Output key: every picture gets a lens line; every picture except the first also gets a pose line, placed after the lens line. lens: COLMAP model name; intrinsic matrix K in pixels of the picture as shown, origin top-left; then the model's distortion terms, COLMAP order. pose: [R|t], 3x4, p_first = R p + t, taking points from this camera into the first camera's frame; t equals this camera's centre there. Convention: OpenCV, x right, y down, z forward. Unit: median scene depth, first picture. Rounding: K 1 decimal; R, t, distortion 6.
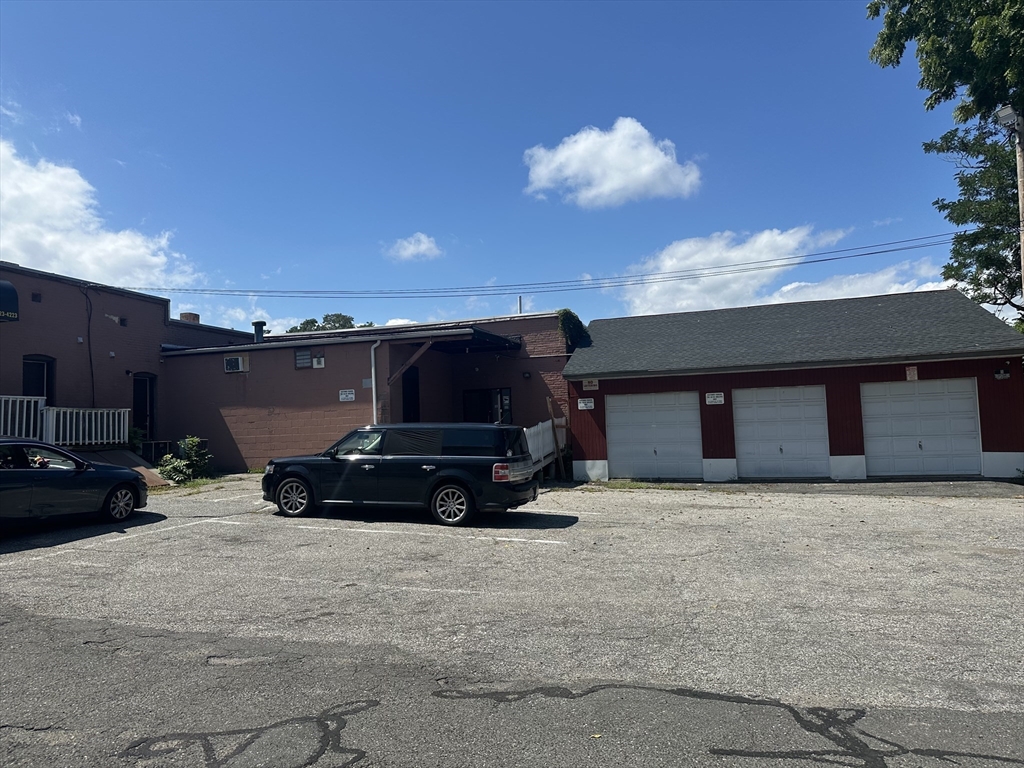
lens RADIAL K [[709.9, 0, 512.7], [0, 709.9, 380.6], [0, 0, 1]] dist [0.093132, -0.149465]
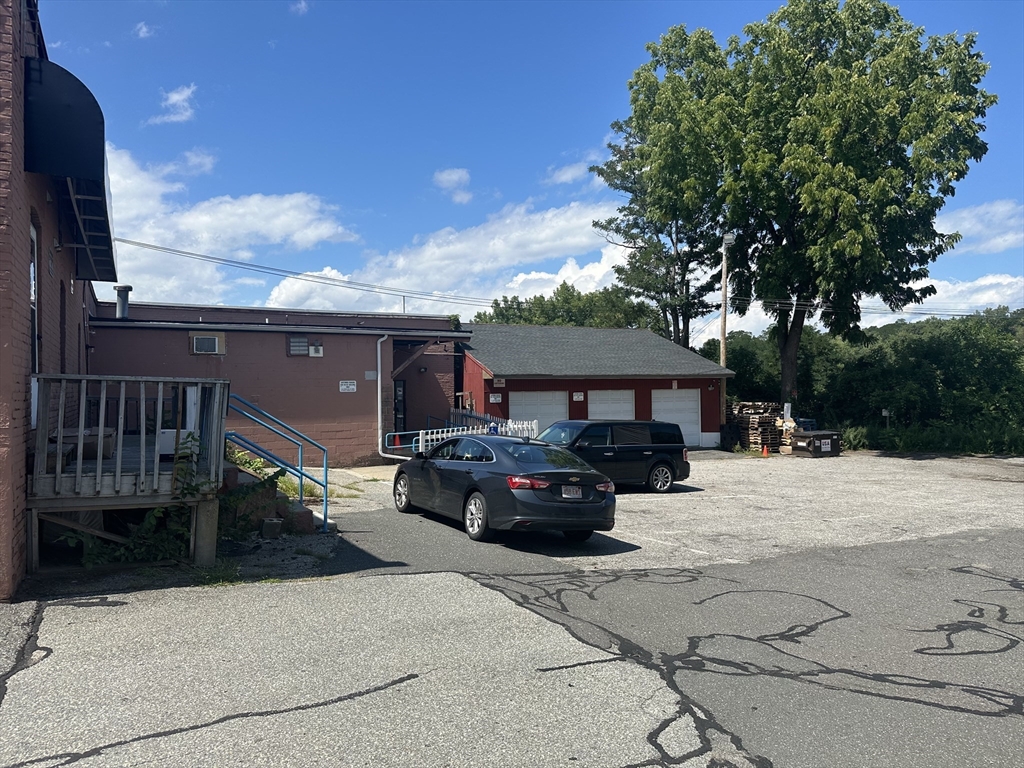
lens RADIAL K [[709.9, 0, 512.7], [0, 709.9, 380.6], [0, 0, 1]] dist [0.093132, -0.149465]
pose [[0.684664, 0.035547, 0.727992, -1.230082], [-0.059623, 0.998194, 0.007334, -0.013017], [-0.726417, -0.048426, 0.685546, 0.224458]]
